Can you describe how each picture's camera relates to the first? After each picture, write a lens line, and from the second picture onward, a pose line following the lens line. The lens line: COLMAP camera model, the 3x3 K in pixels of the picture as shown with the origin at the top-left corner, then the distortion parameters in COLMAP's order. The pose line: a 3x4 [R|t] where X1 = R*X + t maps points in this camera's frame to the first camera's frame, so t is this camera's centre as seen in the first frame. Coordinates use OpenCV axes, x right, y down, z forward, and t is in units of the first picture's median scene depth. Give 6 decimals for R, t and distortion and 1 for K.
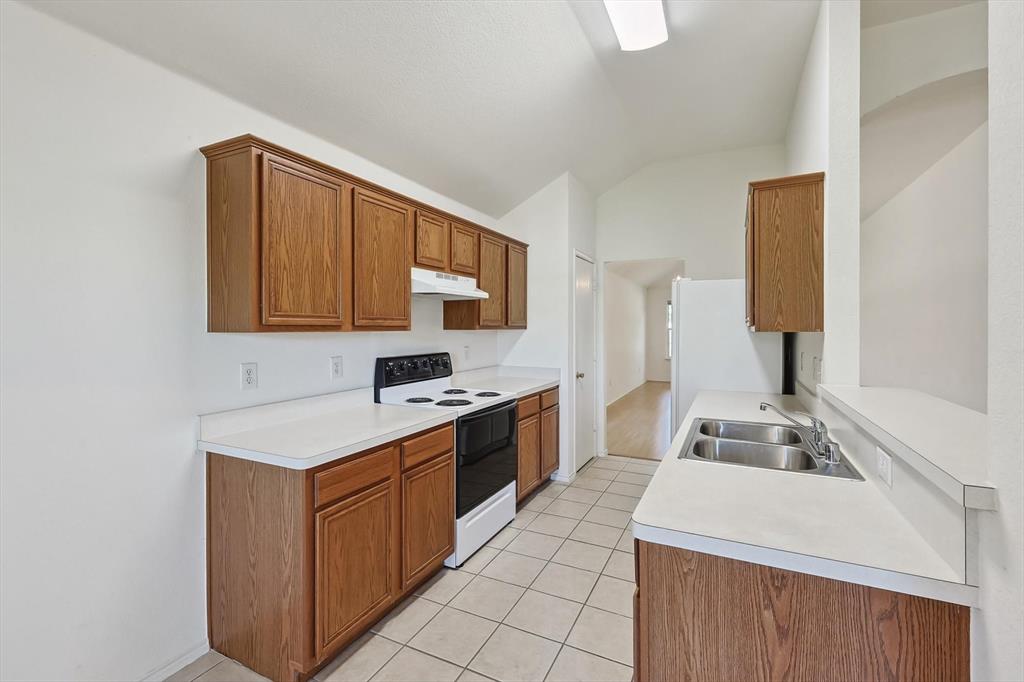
lens RADIAL K [[480.0, 0, 510.1], [0, 480.0, 320.7], [0, 0, 1]] dist [-0.000728, -0.000223]
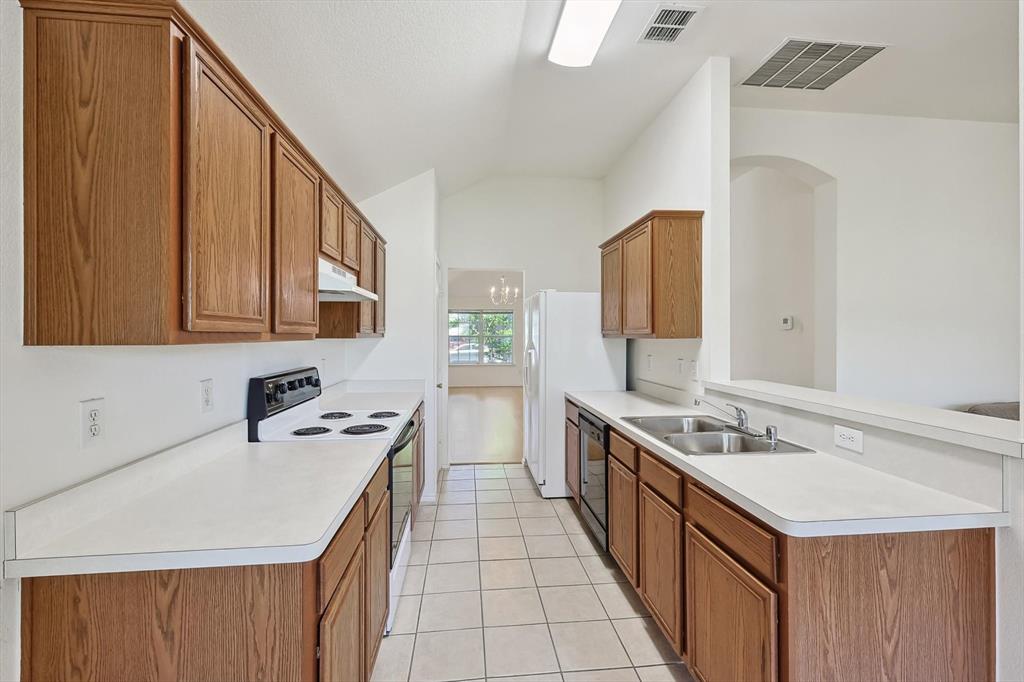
lens RADIAL K [[468.6, 0, 514.8], [0, 468.6, 325.6], [0, 0, 1]] dist [0.000202, 0.000316]
pose [[0.828264, 0.009876, 0.560251, -0.461491], [-0.007236, 0.999950, -0.006930, 0.001593], [-0.560291, 0.001686, 0.828294, 0.276330]]
